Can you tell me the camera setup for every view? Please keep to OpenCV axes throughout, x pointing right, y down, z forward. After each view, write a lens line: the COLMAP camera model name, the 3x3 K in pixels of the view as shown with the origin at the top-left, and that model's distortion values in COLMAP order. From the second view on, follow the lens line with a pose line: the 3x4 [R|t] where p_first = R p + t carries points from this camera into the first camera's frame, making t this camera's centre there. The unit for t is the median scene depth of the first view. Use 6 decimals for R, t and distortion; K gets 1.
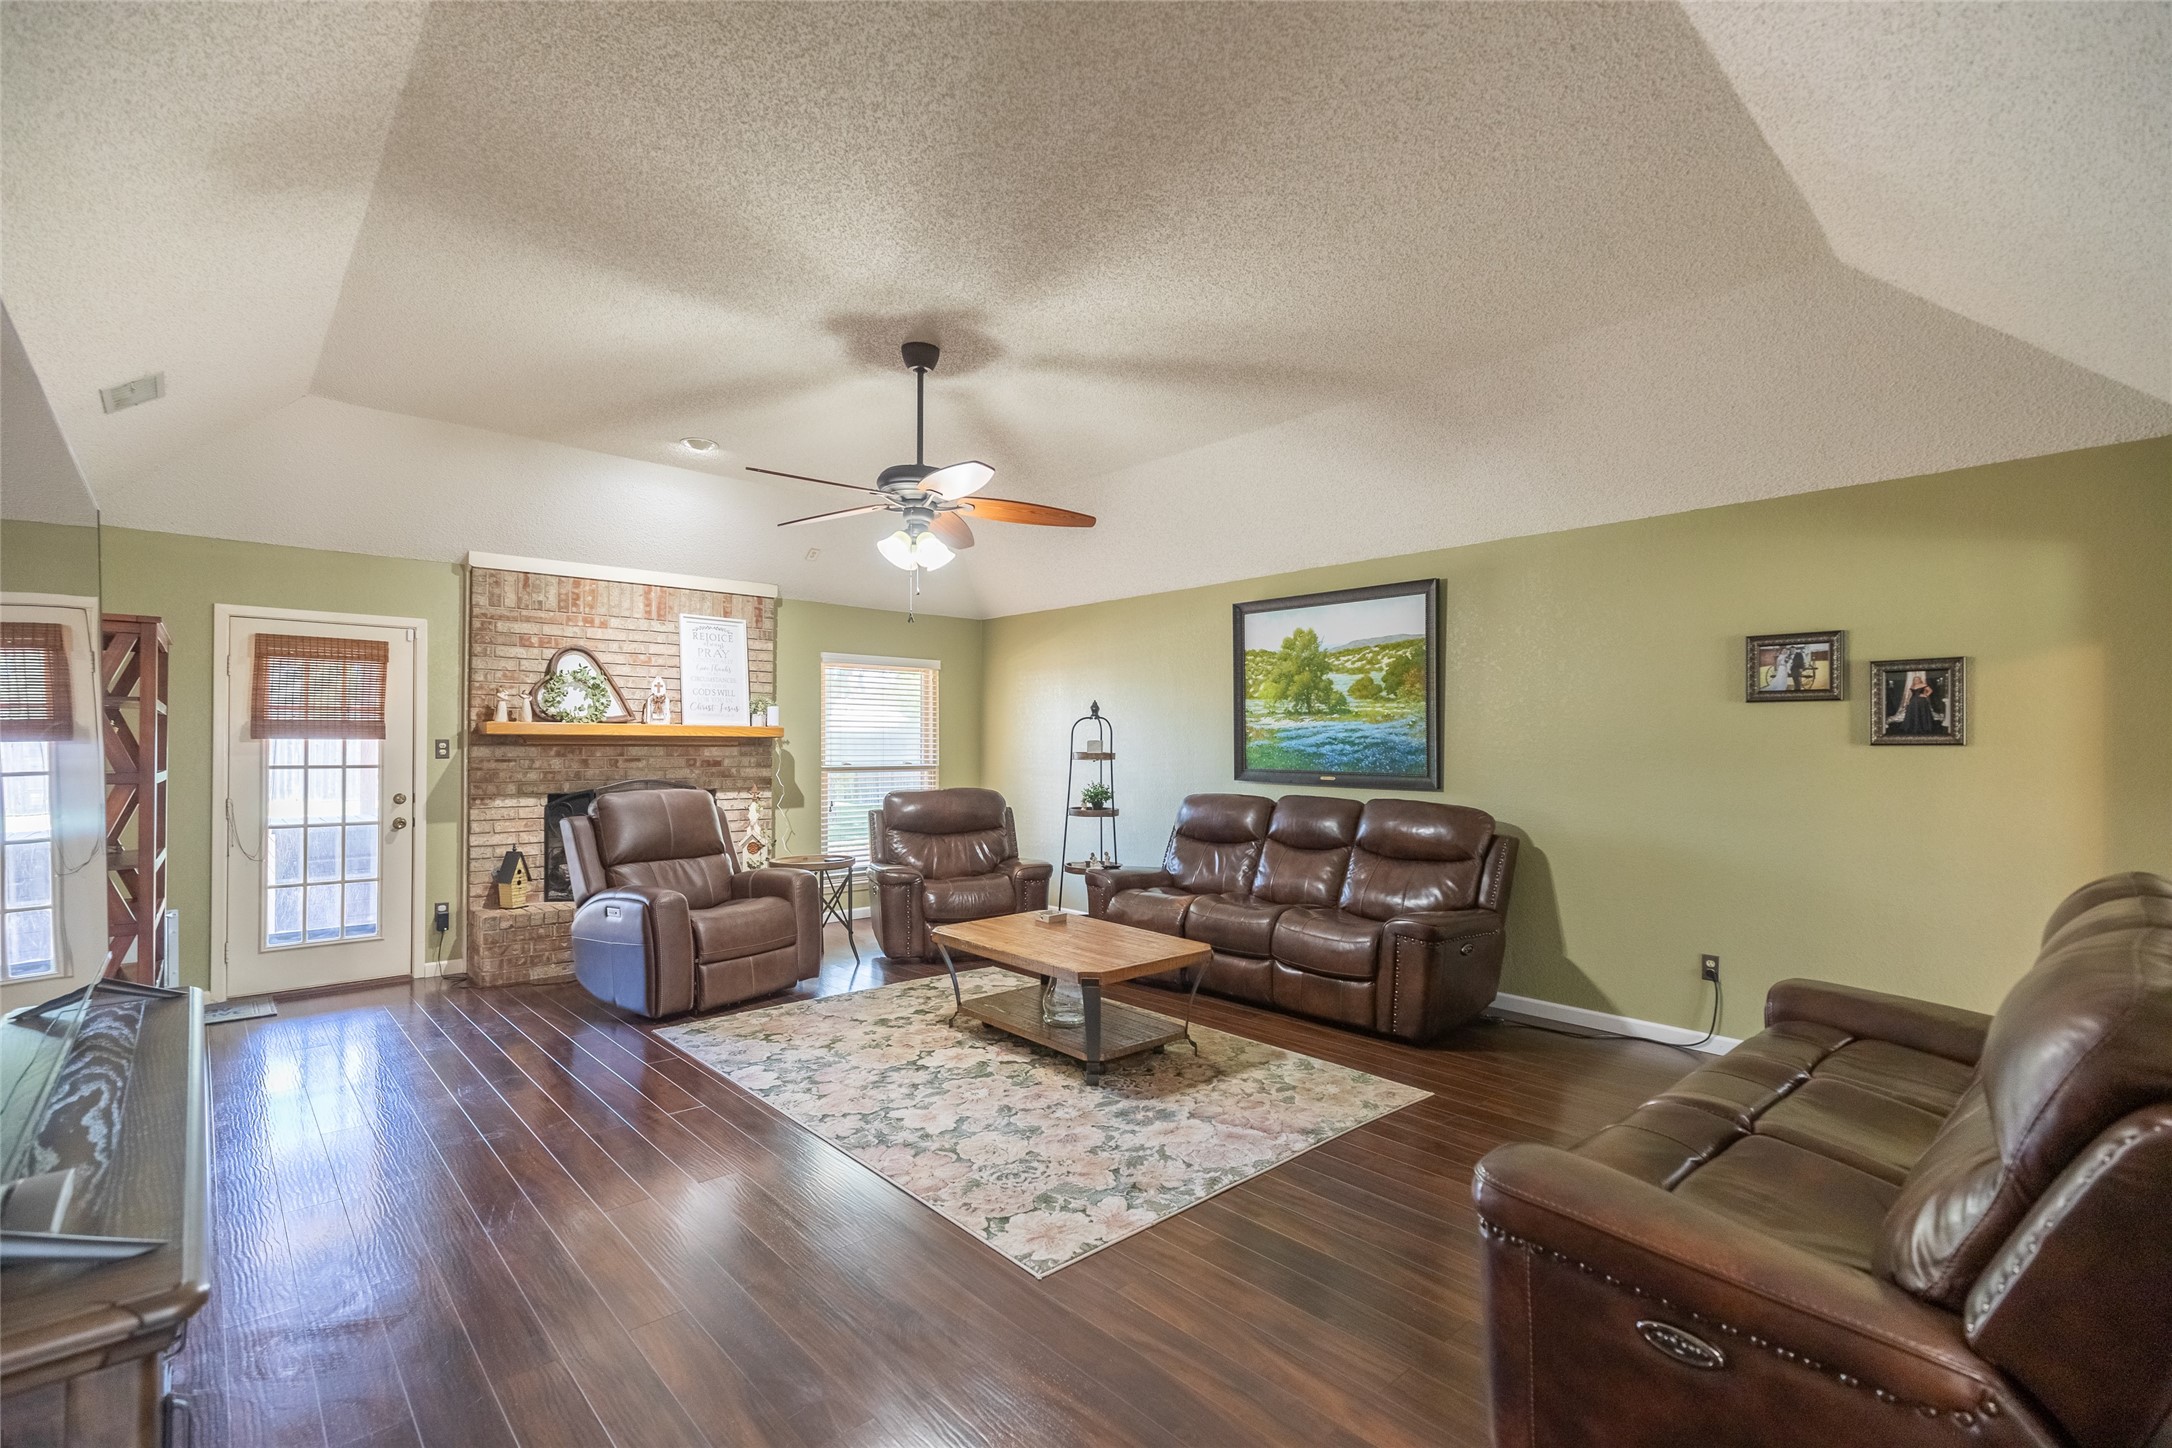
lens RADIAL K [[991.2, 0, 1078.1], [0, 991.2, 730.7], [0, 0, 1]] dist [0.011120, -0.001184]
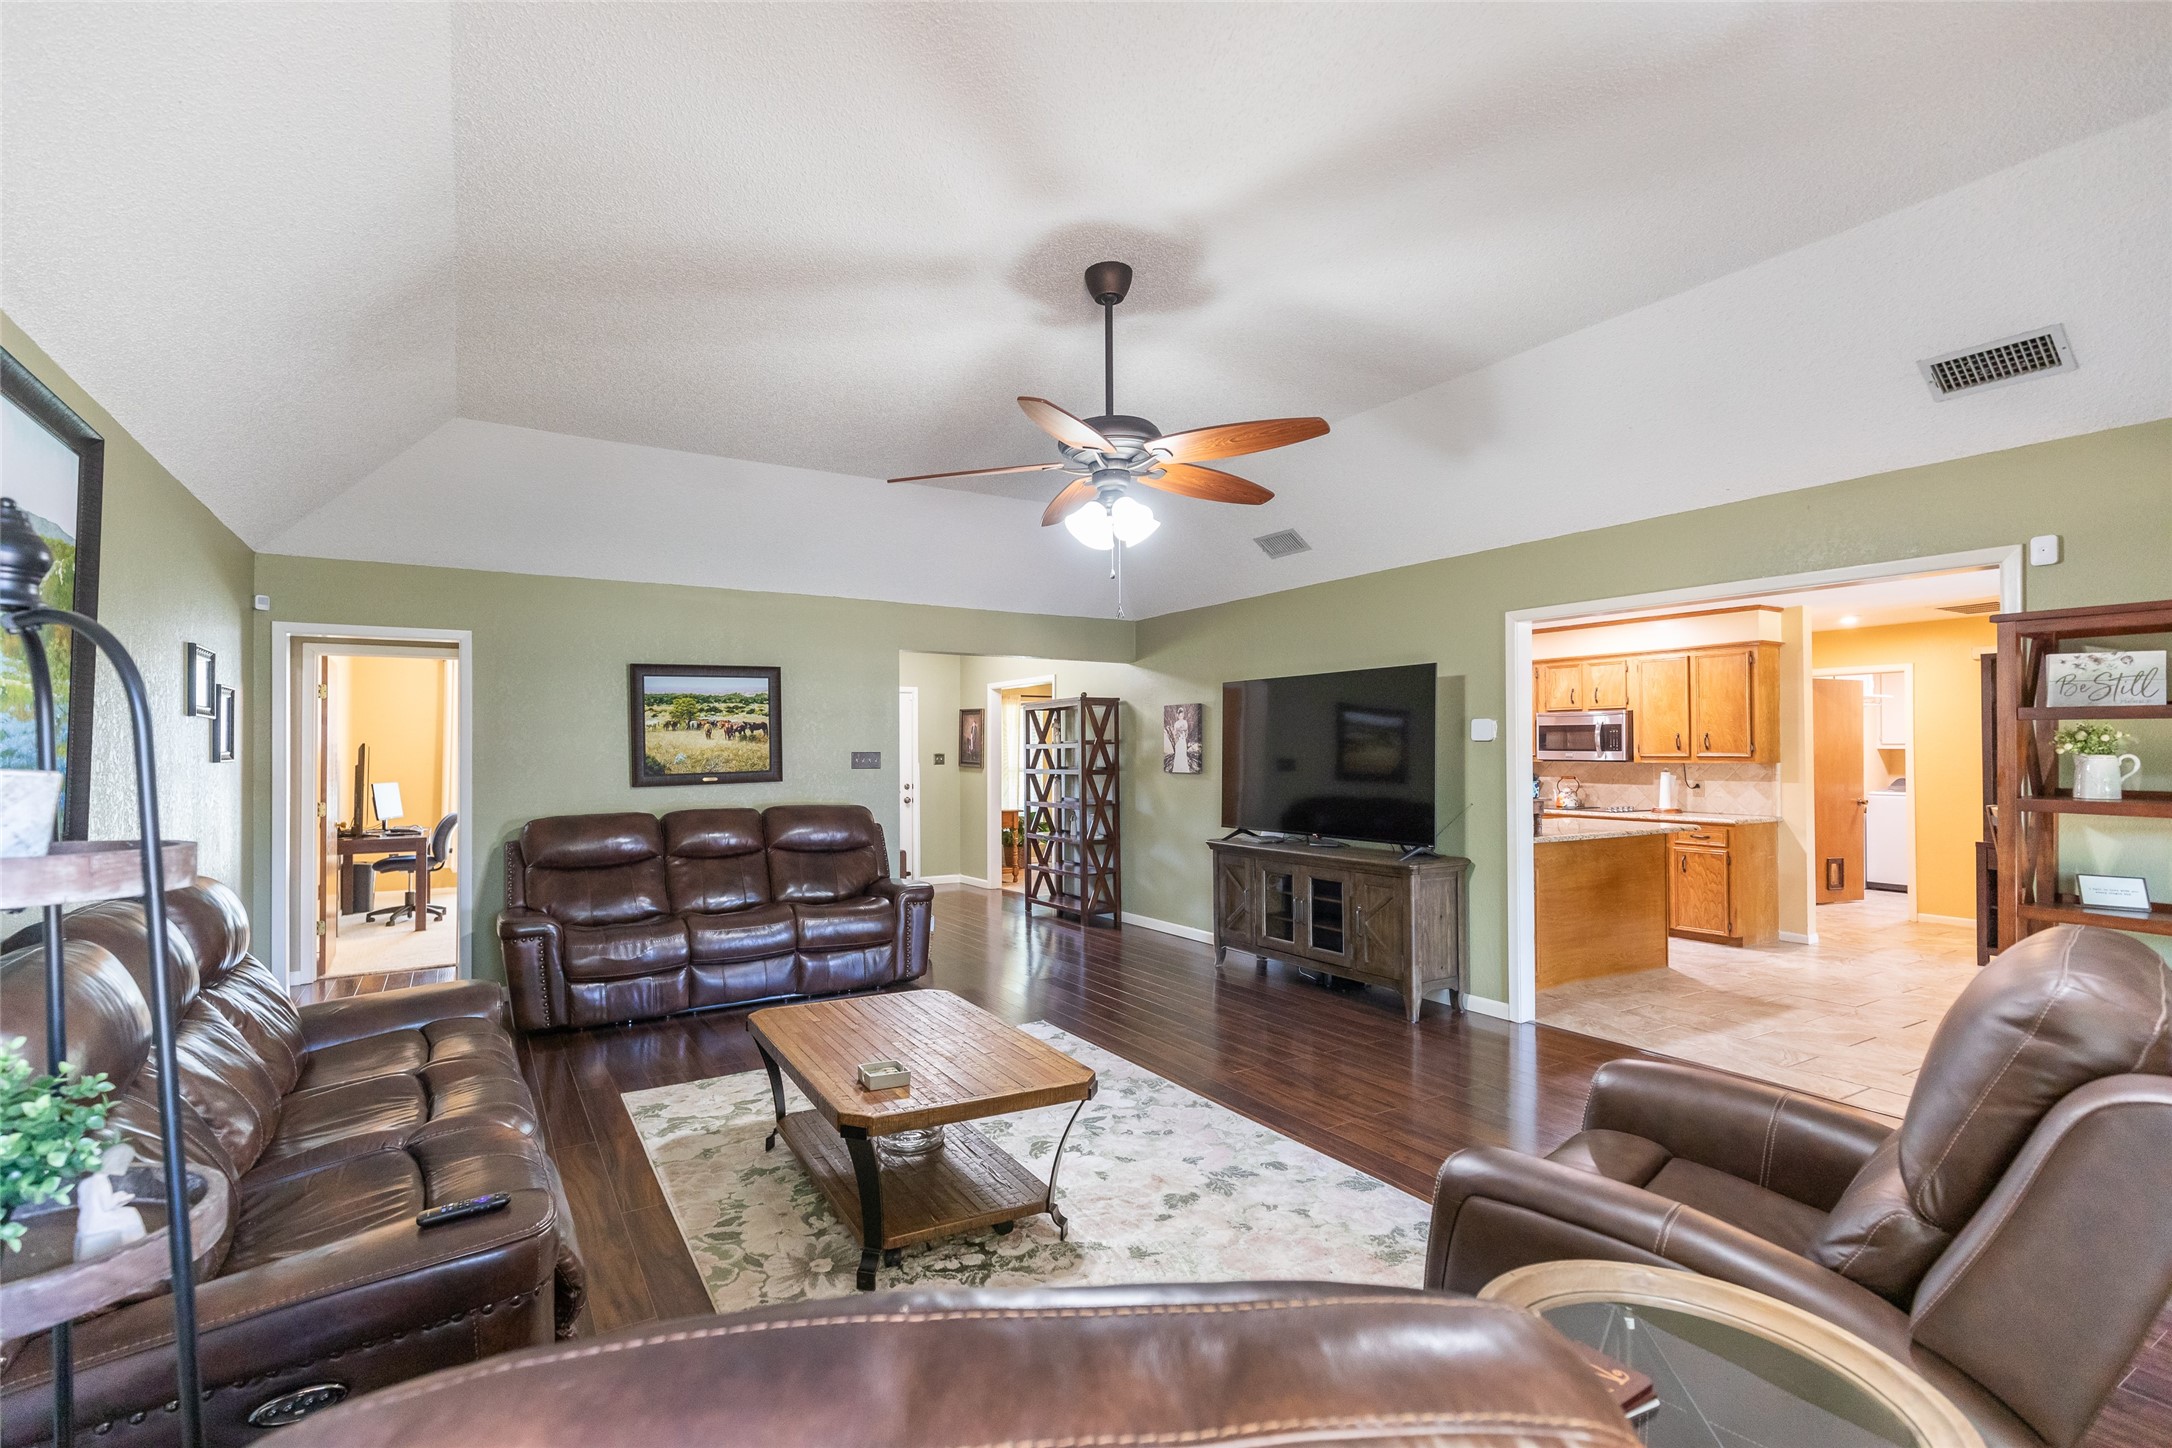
lens RADIAL K [[991.2, 0, 1025.9], [0, 991.2, 734.4], [0, 0, 1]] dist [0.011120, -0.001184]
pose [[-0.979723, 0.004760, 0.200302, -0.177767], [-0.001407, 0.999530, -0.030636, 0.010143], [-0.200353, -0.030296, -0.979255, 1.261725]]
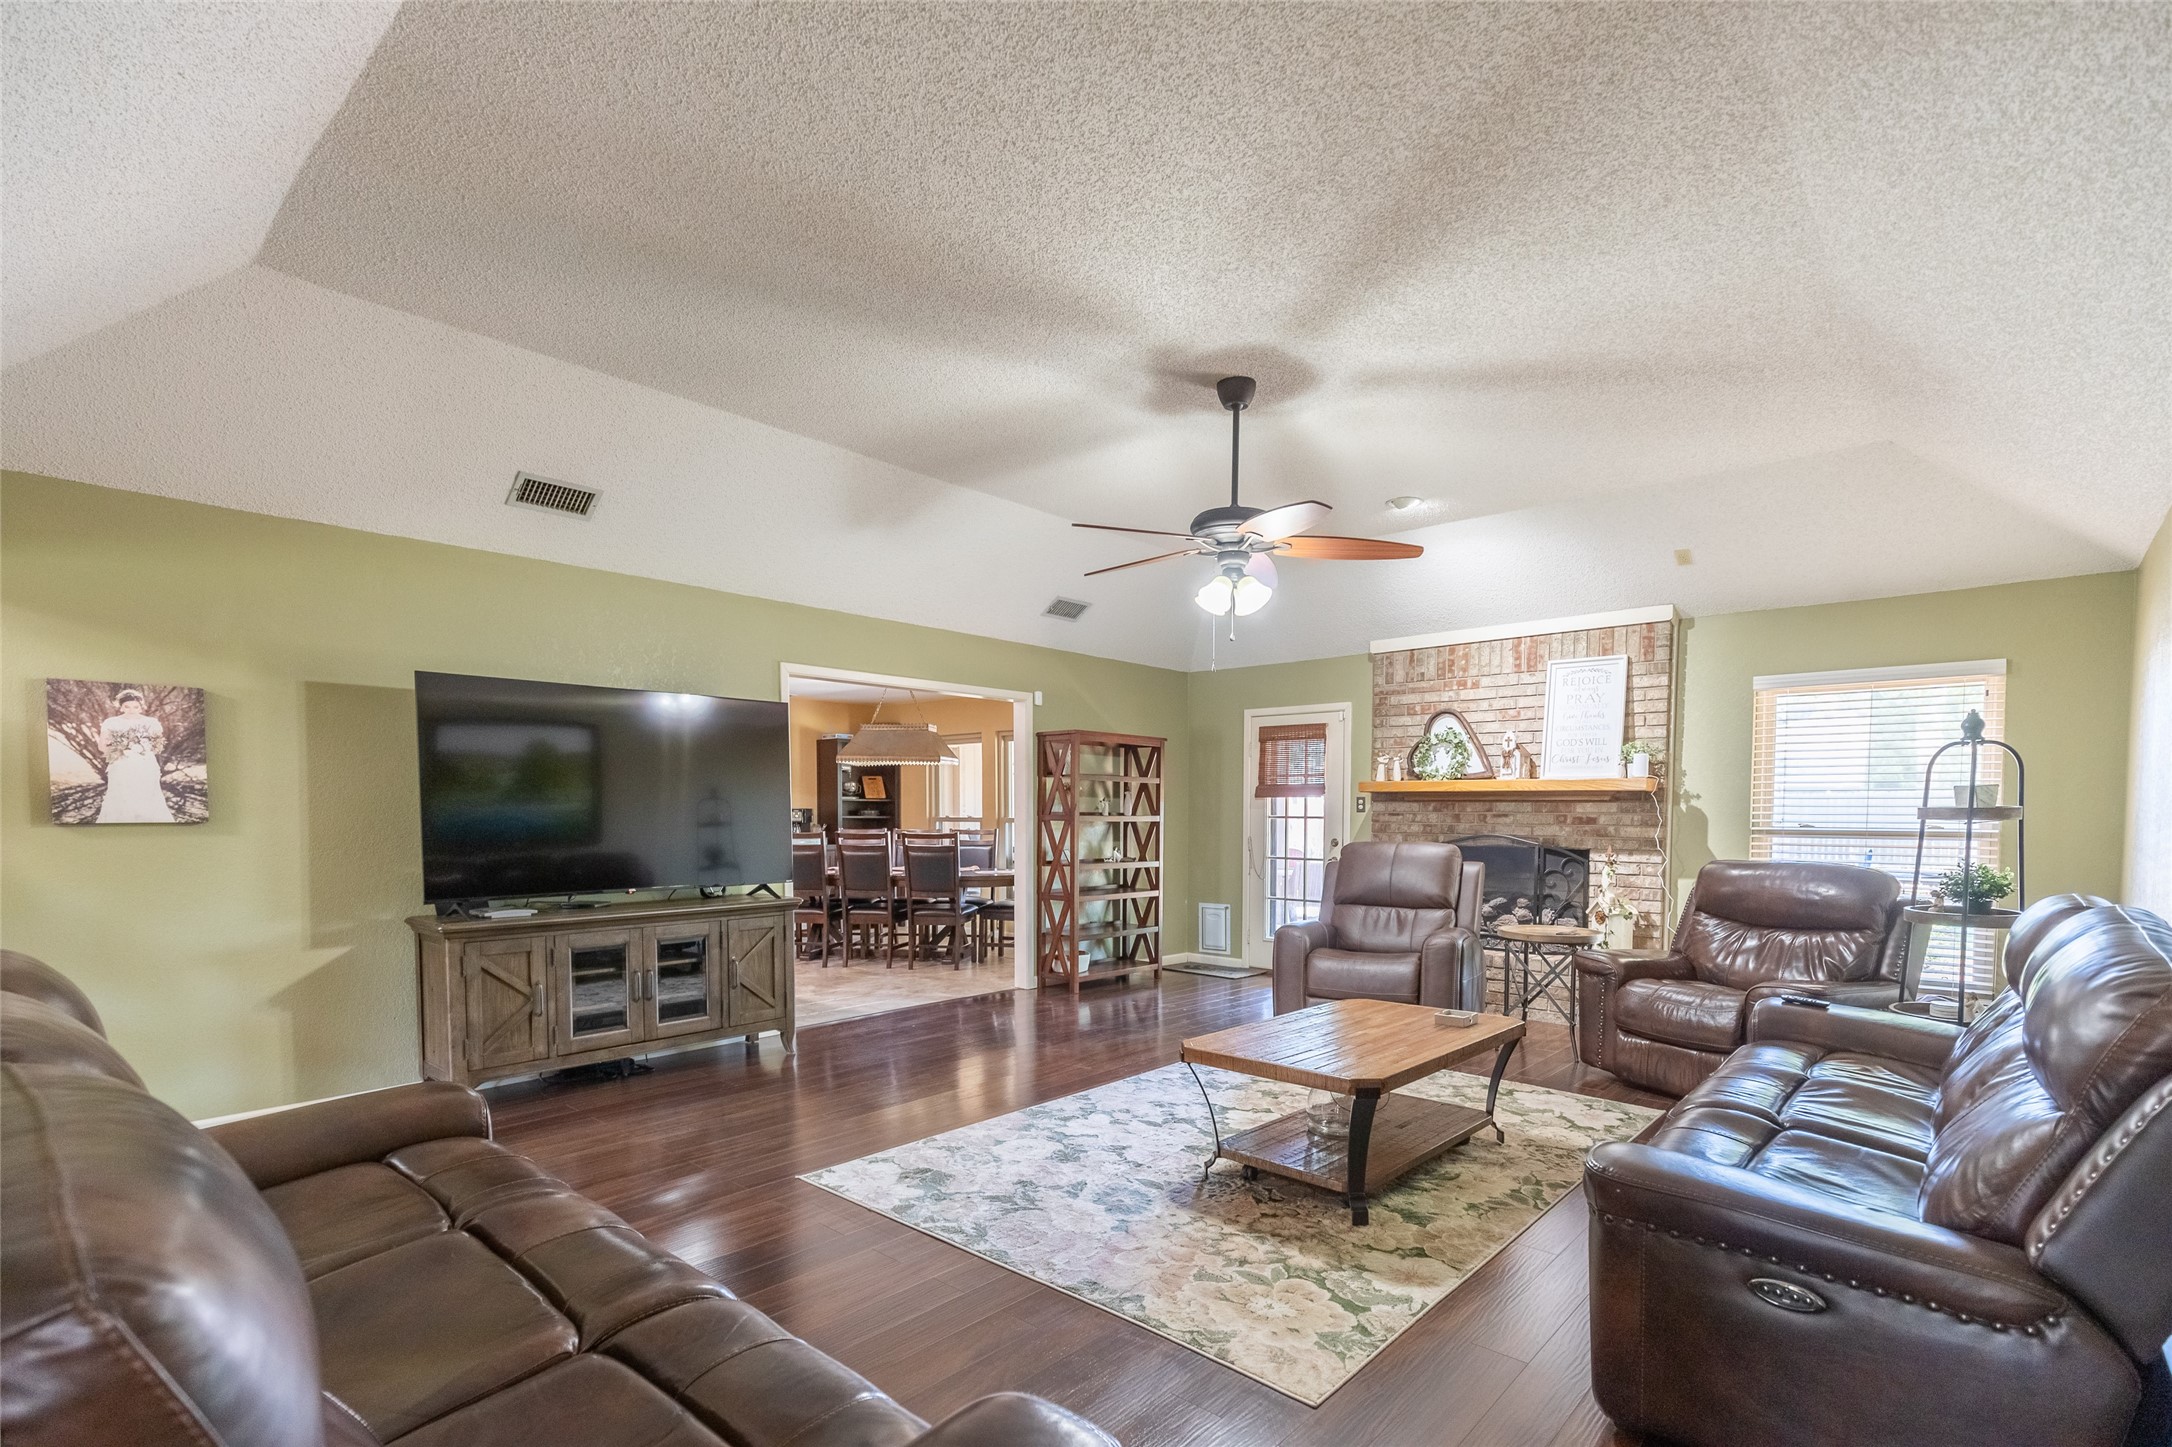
lens RADIAL K [[991.2, 0, 1093.0], [0, 991.2, 852.7], [0, 0, 1]] dist [0.011120, -0.001184]
pose [[0.108073, 0.044514, -0.993146, 0.569301], [0.012253, 0.998862, 0.046104, 0.017293], [0.994067, -0.017152, 0.107405, 0.529243]]
